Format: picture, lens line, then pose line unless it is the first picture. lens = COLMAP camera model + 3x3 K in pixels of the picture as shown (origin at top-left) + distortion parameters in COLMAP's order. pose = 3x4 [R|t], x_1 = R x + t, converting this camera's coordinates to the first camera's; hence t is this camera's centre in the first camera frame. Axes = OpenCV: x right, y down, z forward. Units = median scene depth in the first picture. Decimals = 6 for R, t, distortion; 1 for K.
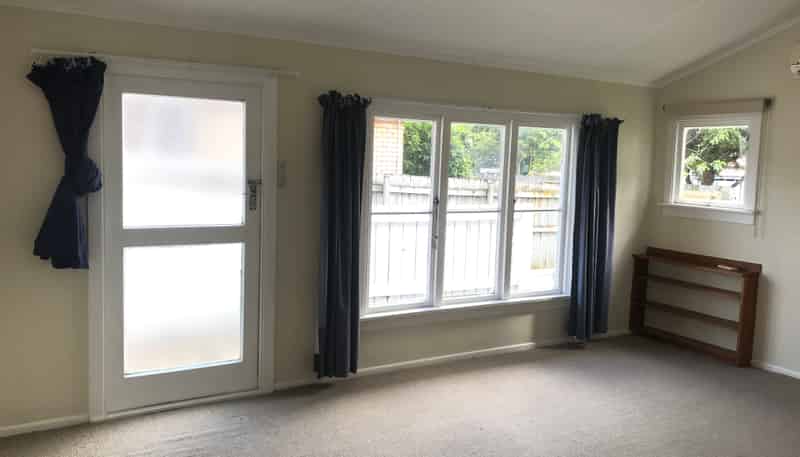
lens RADIAL K [[639.4, 0, 400.0], [0, 639.4, 228.5], [0, 0, 1]] dist [-0.004614, -0.004314]
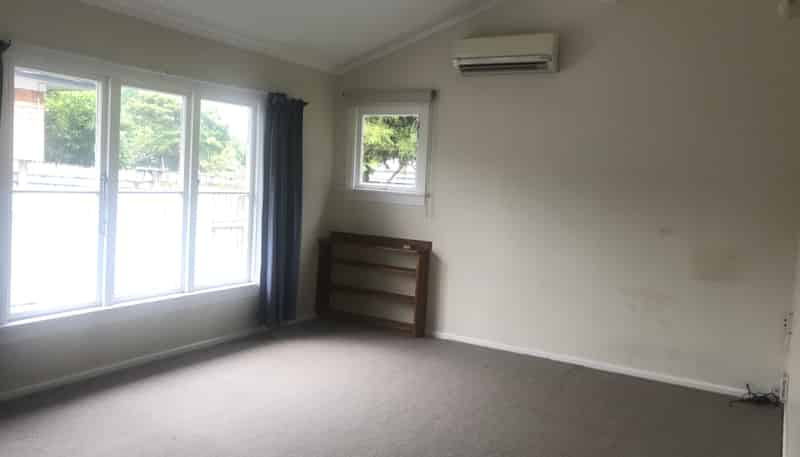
lens RADIAL K [[638.6, 0, 400.0], [0, 638.6, 228.5], [0, 0, 1]] dist [0.016251, 0.010473]
pose [[0.870879, -0.023043, 0.490957, -0.017777], [0.023722, 0.999707, 0.004842, 0.025081], [-0.490925, 0.007430, 0.871170, 0.069653]]
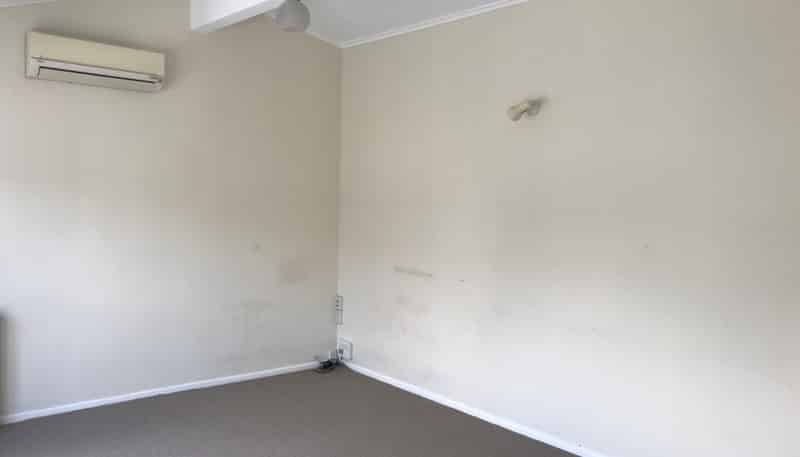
lens RADIAL K [[638.6, 0, 400.0], [0, 638.6, 228.5], [0, 0, 1]] dist [0.016251, 0.010473]
pose [[-0.148337, -0.065494, 0.986766, -0.260701], [0.091024, 0.992665, 0.079569, -0.038465], [-0.984739, 0.101622, -0.141288, 0.517503]]
